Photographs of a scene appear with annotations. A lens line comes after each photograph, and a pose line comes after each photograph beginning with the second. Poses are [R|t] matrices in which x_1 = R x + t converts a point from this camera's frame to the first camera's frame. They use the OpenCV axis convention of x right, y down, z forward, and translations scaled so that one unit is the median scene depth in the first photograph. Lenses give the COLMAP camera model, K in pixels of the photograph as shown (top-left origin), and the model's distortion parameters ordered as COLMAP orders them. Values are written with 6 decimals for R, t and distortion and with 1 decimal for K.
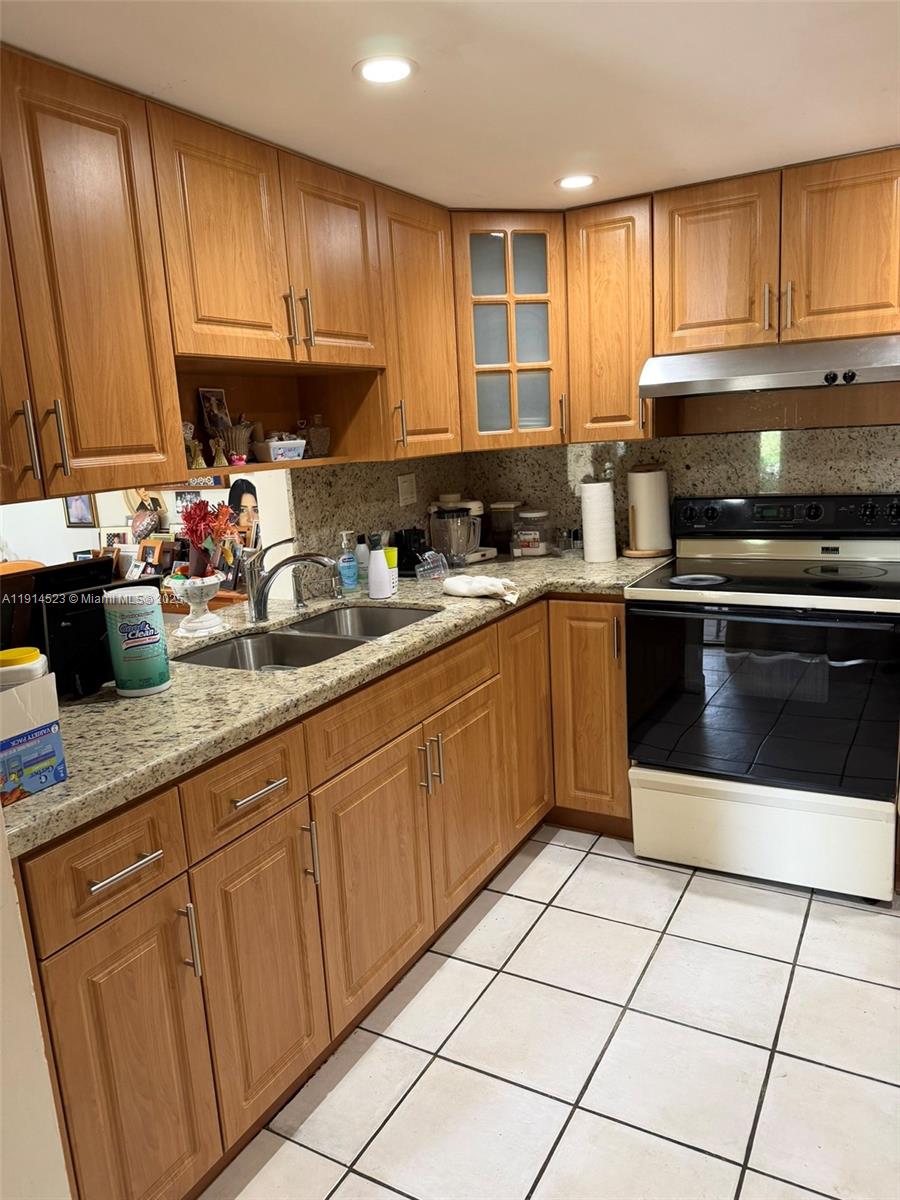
lens RADIAL K [[841.6, 0, 450.0], [0, 841.6, 600.0], [0, 0, 1]] dist [0.167773, -0.333585]
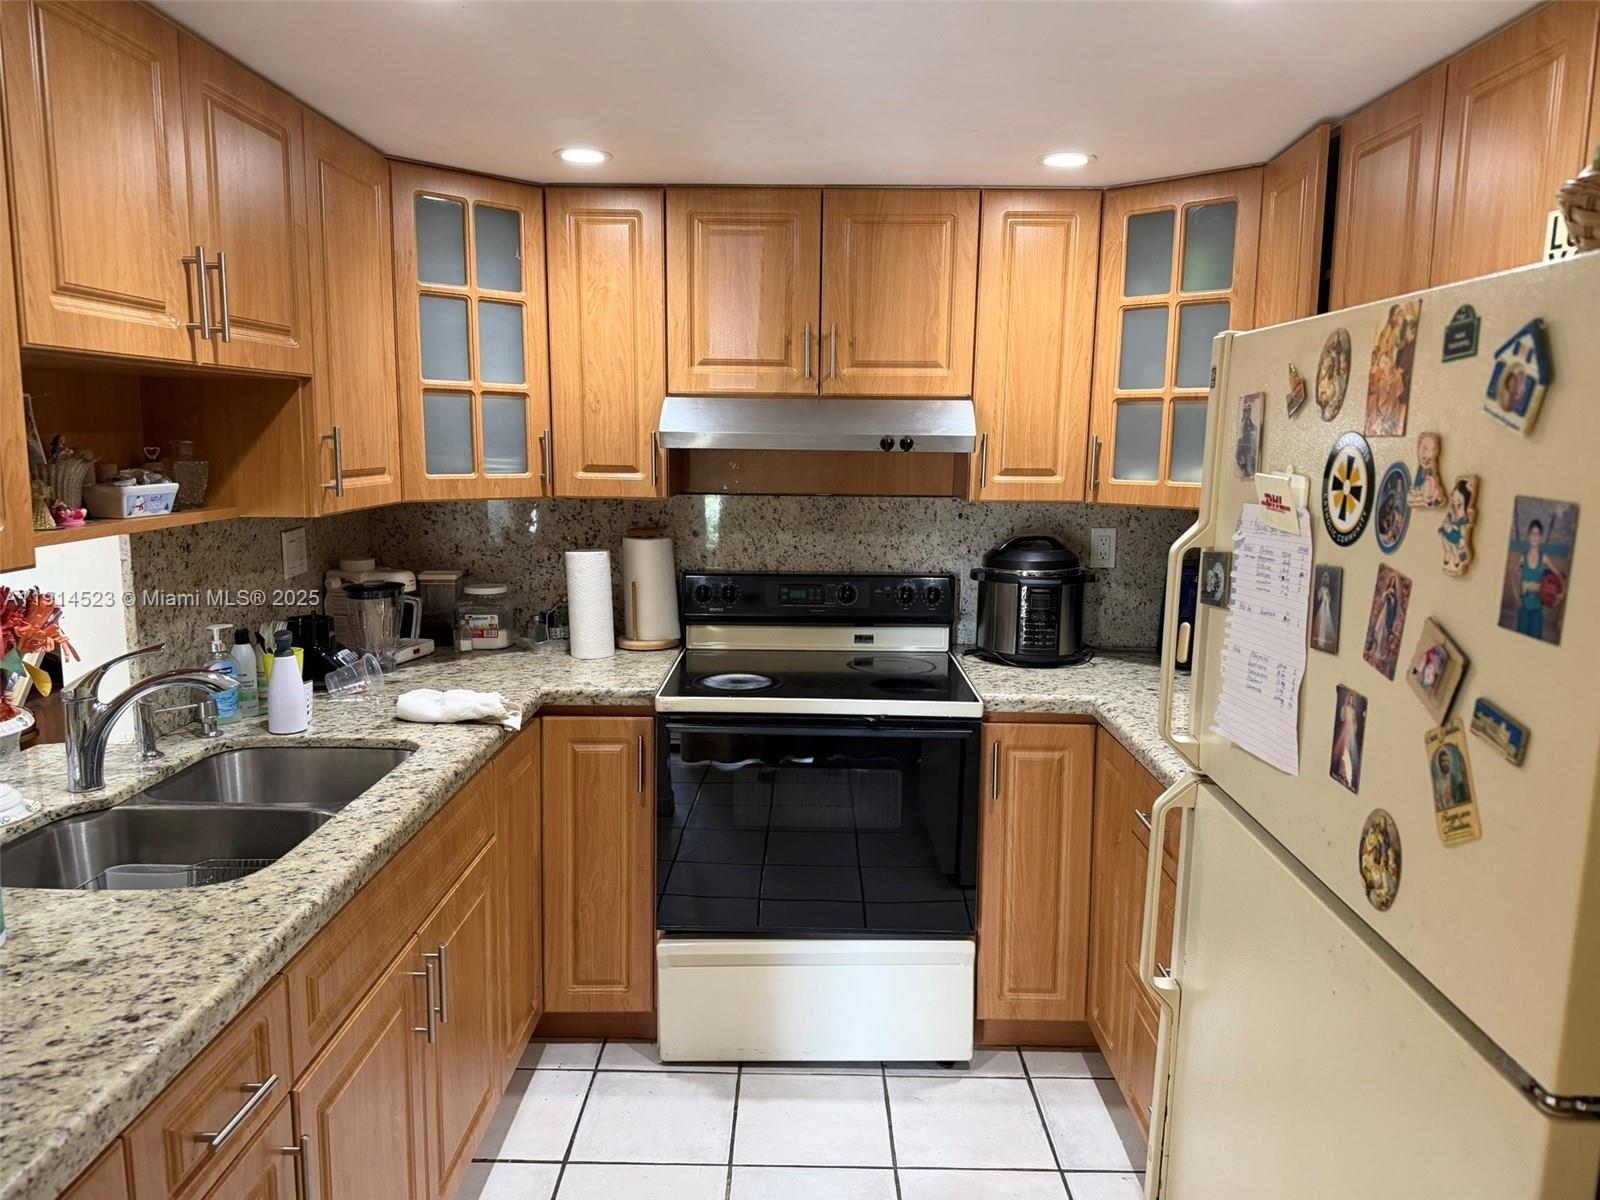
lens RADIAL K [[1122.2, 0, 752.2], [0, 1122.2, 593.7], [0, 0, 1]] dist [0.167773, -0.333585]
pose [[0.874180, -0.003607, 0.485588, -0.194762], [0.033697, 0.998013, -0.053249, -0.048038], [-0.484431, 0.062912, 0.872564, 0.084375]]
